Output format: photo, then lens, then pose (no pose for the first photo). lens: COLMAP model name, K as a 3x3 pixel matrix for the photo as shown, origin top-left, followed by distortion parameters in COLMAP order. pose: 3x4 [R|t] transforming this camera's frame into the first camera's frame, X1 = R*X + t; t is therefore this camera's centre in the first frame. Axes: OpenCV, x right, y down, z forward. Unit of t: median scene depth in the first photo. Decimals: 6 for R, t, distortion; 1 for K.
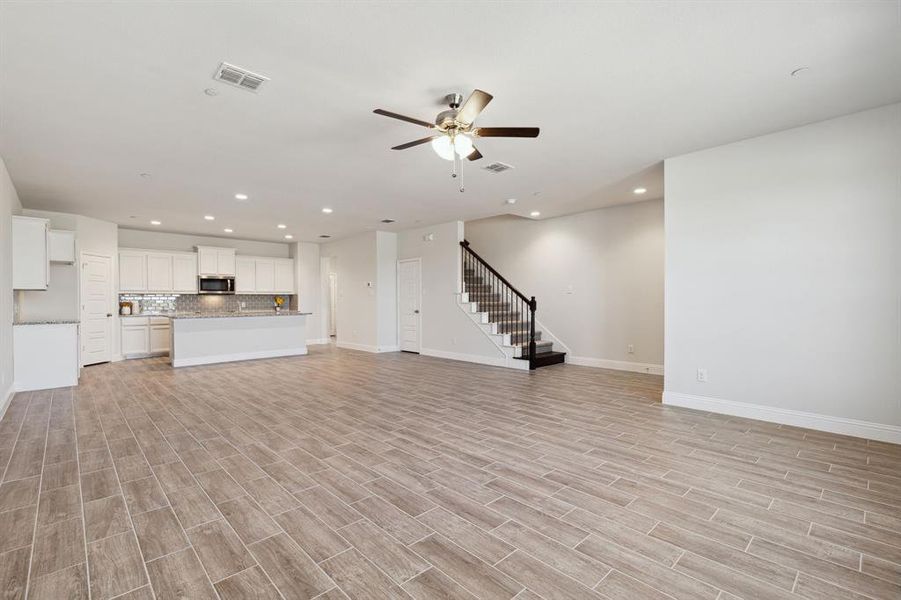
lens RADIAL K [[407.2, 0, 456.5], [0, 407.2, 300.0], [0, 0, 1]] dist [0.007484, -0.001137]
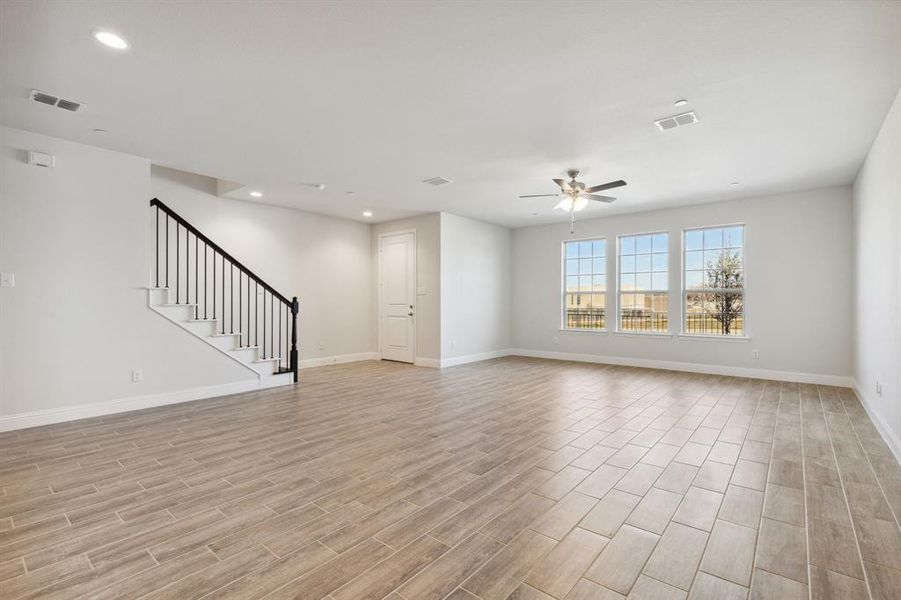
lens RADIAL K [[407.2, 0, 450.2], [0, 407.2, 296.8], [0, 0, 1]] dist [0.007484, -0.001137]
pose [[-0.105603, 0.015792, 0.994283, -0.503945], [-0.001009, 0.999872, -0.015988, 0.003382], [-0.994408, -0.002691, -0.105574, 0.541850]]
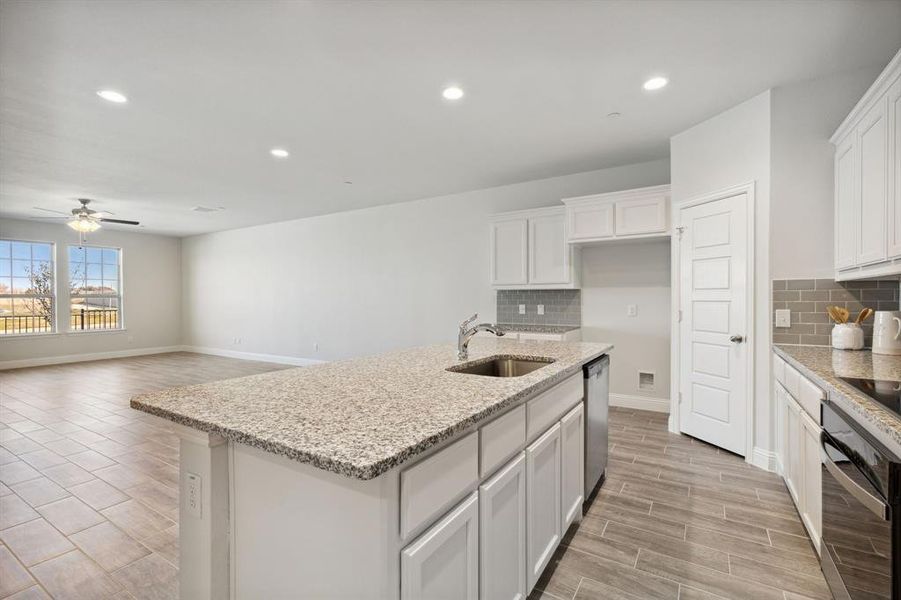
lens RADIAL K [[407.2, 0, 451.8], [0, 407.2, 297.6], [0, 0, 1]] dist [0.007484, -0.001137]
pose [[-0.970444, 0.010177, -0.241112, -0.400845], [0.011207, 0.999933, -0.002902, -0.004735], [0.241067, -0.005518, -0.970493, 1.091025]]
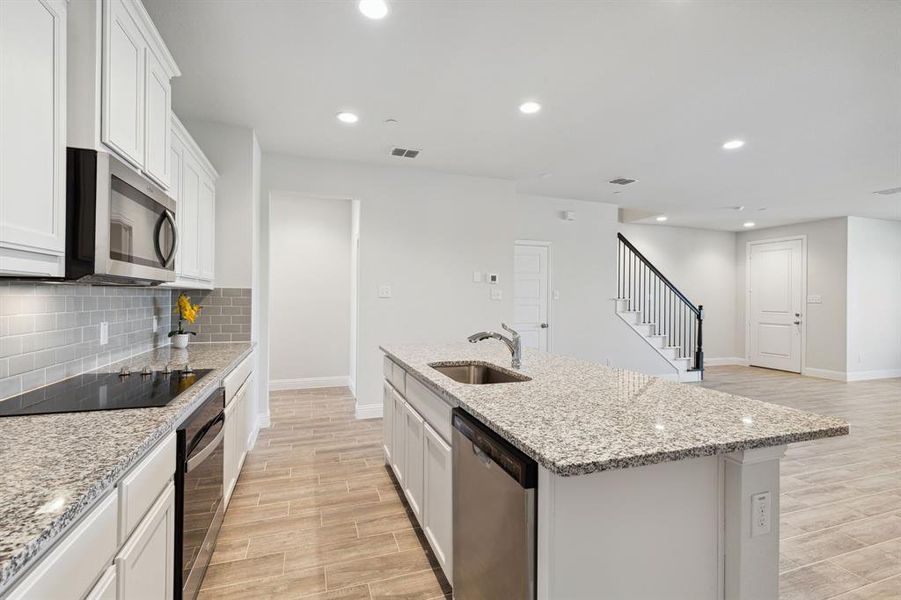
lens RADIAL K [[407.2, 0, 452.2], [0, 407.2, 299.7], [0, 0, 1]] dist [0.007484, -0.001137]
pose [[0.420719, 0.001915, 0.907189, -0.692820], [-0.017488, 0.999829, 0.006000, -0.012677], [-0.907022, -0.018389, 0.420681, 0.803532]]
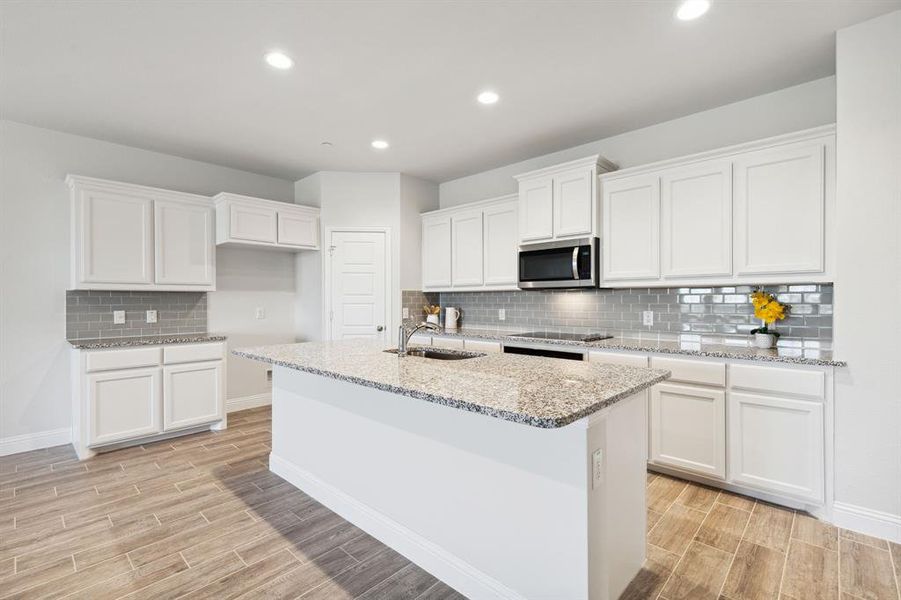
lens RADIAL K [[407.2, 0, 447.7], [0, 407.2, 297.9], [0, 0, 1]] dist [0.007484, -0.001137]
pose [[0.038577, 0.001326, -0.999255, -0.207149], [0.005560, 0.999983, 0.001542, -0.007248], [0.999240, -0.005616, 0.038569, 0.886625]]
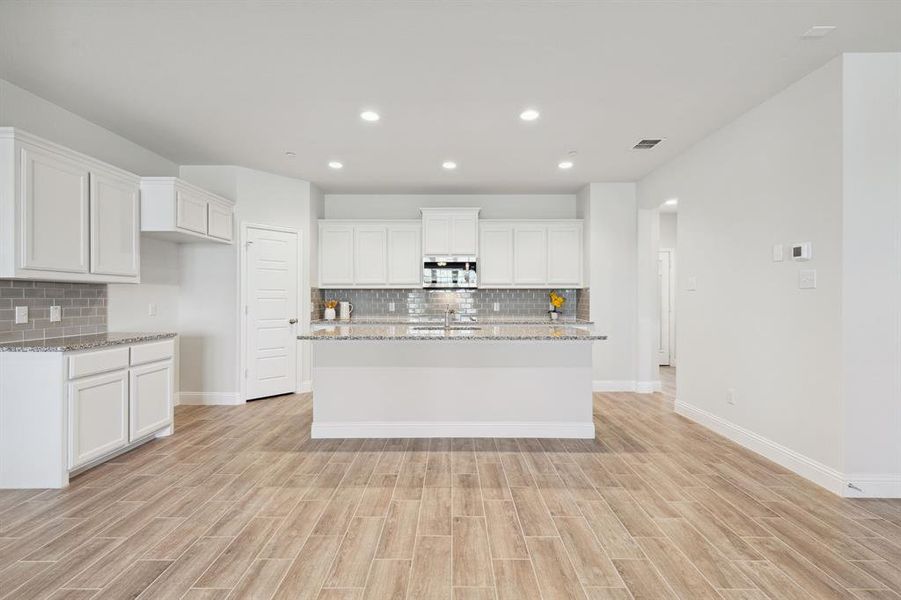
lens RADIAL K [[407.2, 0, 444.7], [0, 407.2, 297.3], [0, 0, 1]] dist [0.007484, -0.001137]
pose [[0.706261, 0.006074, -0.707926, -0.179721], [-0.003229, 0.999980, 0.005359, -0.005298], [0.707944, -0.001499, 0.706267, 0.582453]]
